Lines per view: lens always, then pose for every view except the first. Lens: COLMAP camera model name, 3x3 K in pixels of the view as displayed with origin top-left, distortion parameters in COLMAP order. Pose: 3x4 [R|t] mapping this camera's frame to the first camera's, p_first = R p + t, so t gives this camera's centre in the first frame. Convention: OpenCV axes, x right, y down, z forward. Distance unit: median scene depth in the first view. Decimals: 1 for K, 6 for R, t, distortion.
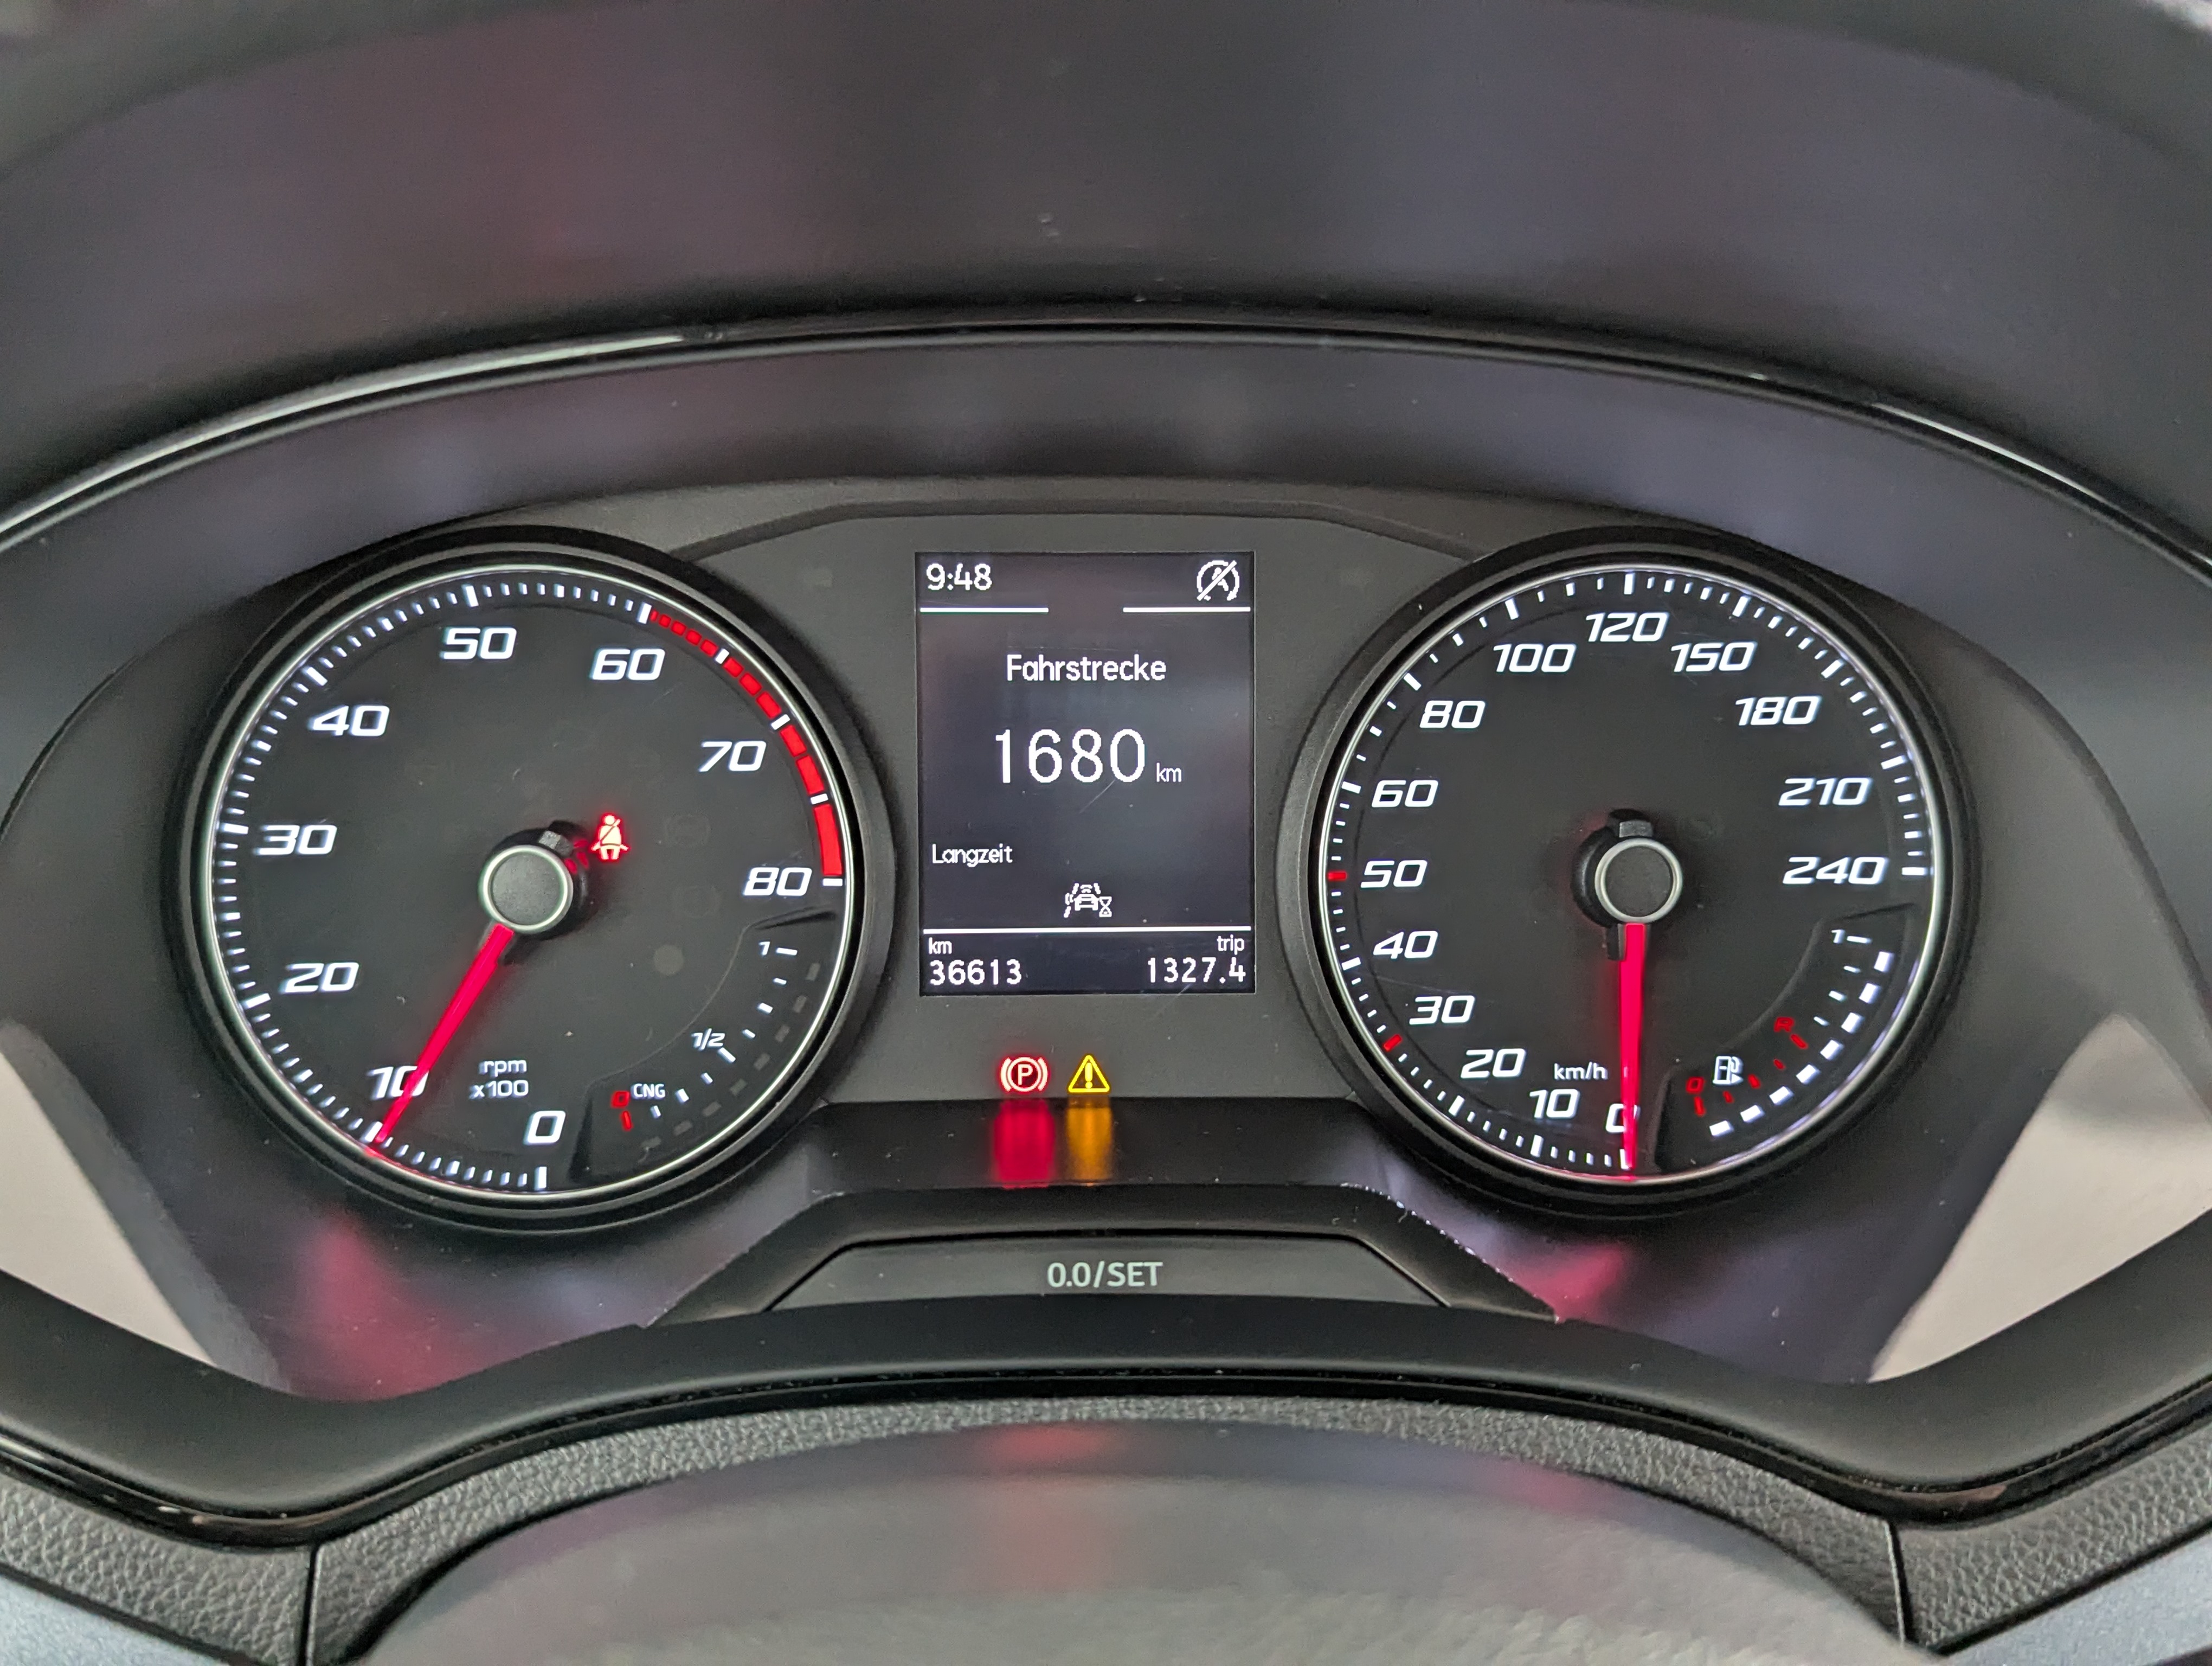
lens RADIAL K [[2046.2, 0, 1106.0], [0, 2046.2, 833.0], [0, 0, 1]] dist [0.015058, 0.000396]
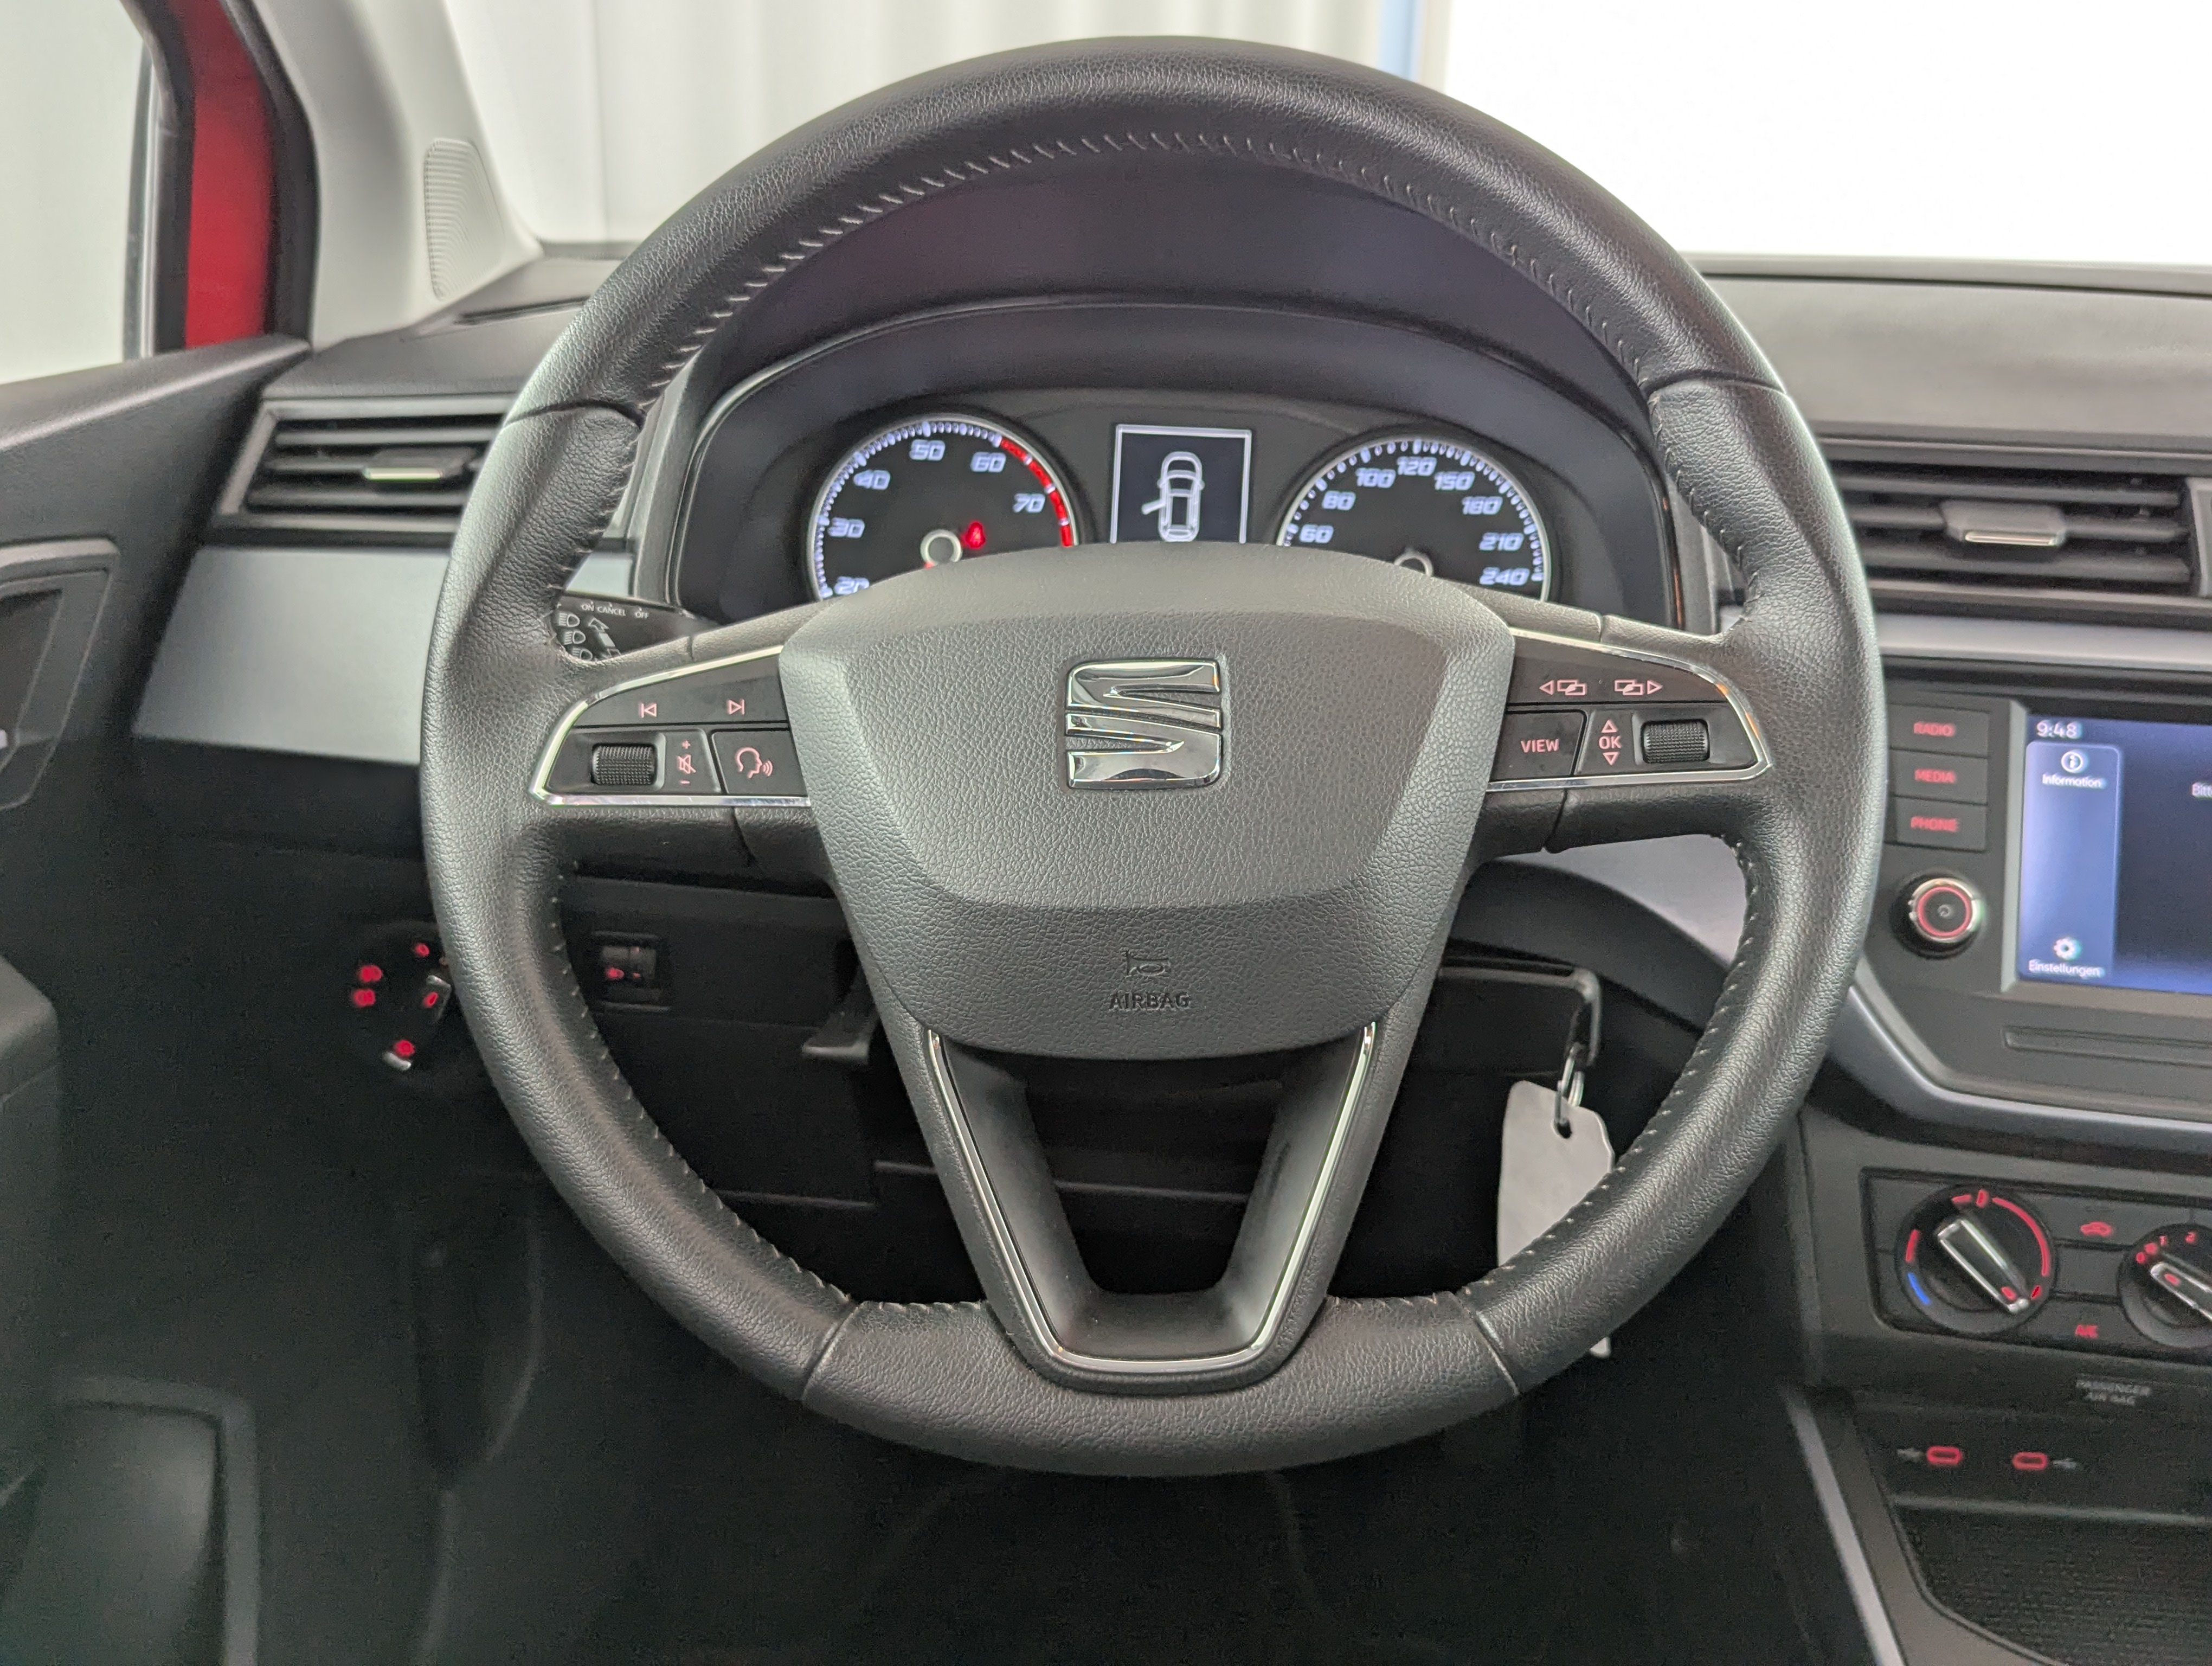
lens RADIAL K [[2046.2, 0, 1106.0], [0, 2046.2, 833.0], [0, 0, 1]] dist [0.015058, 0.000396]
pose [[0.995136, 0.054963, -0.081756, 0.117946], [-0.061606, 0.994801, -0.081085, 0.521683], [0.076874, 0.085727, 0.993348, -1.292999]]
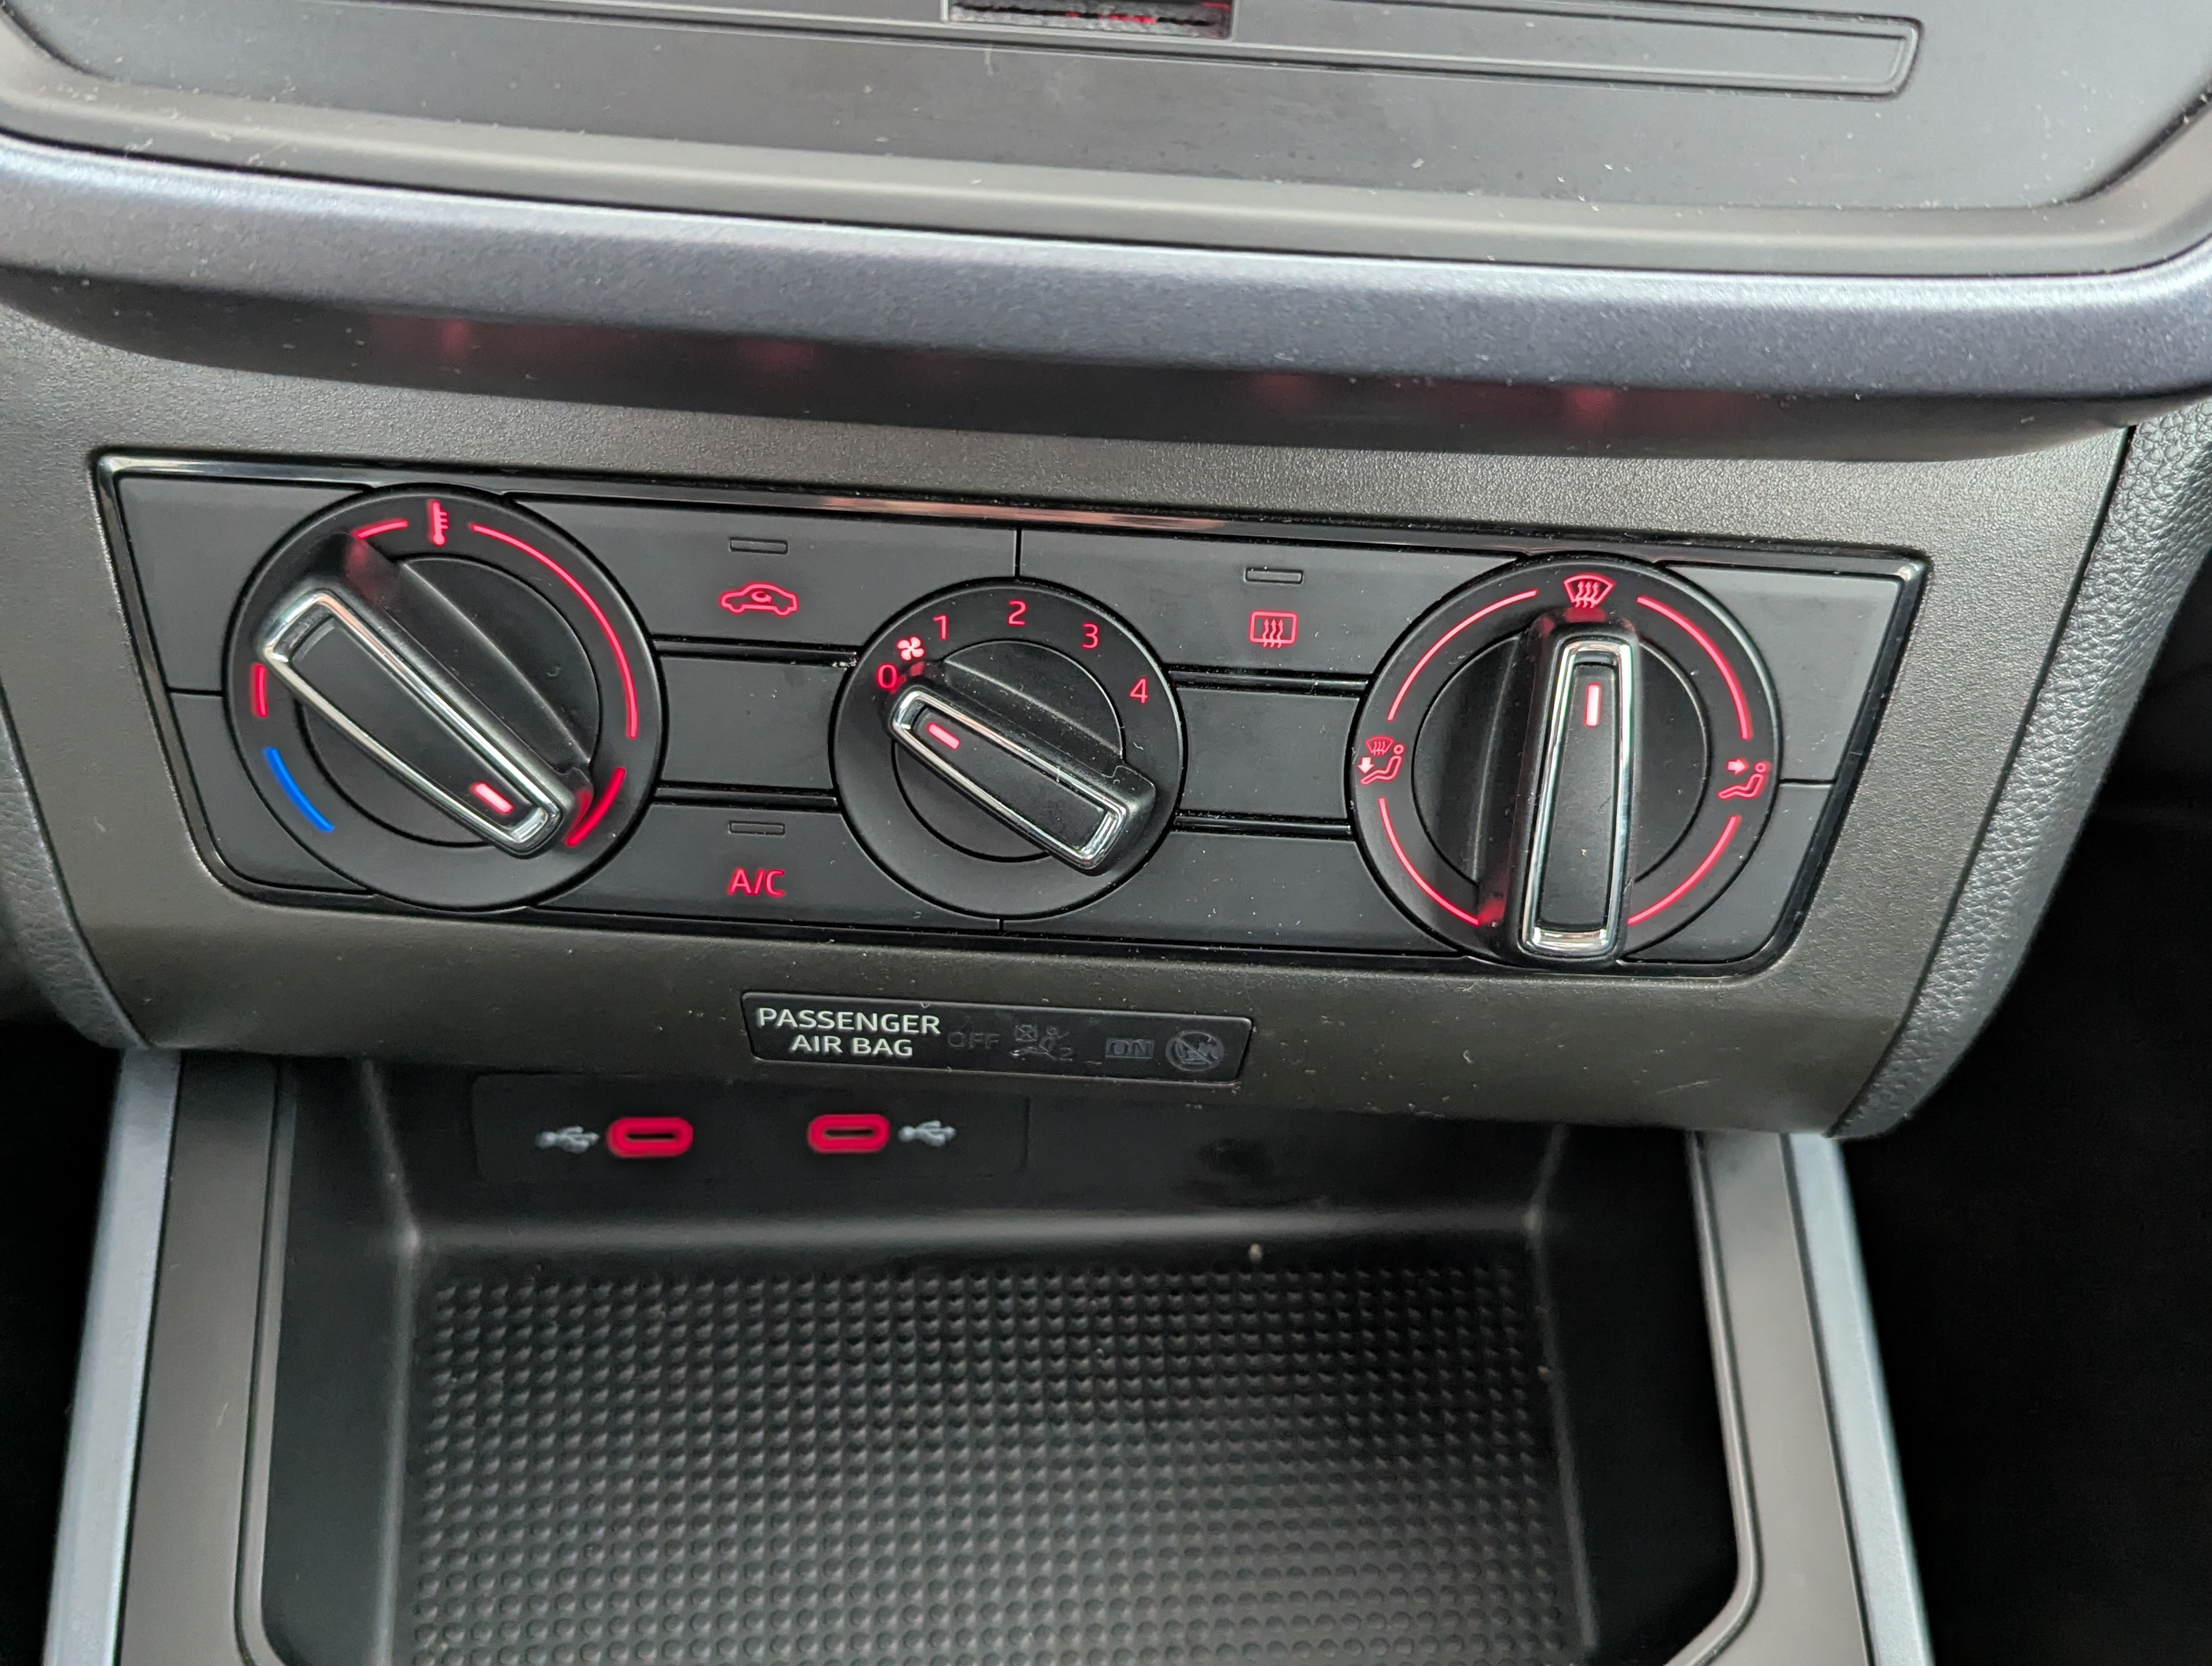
lens RADIAL K [[2046.2, 0, 1106.0], [0, 2046.2, 833.0], [0, 0, 1]] dist [0.015058, 0.000396]
pose [[0.995020, 0.014844, 0.098561, 0.997372], [-0.034006, 0.980074, 0.195698, 0.623526], [-0.093692, -0.198075, 0.975699, 0.130028]]
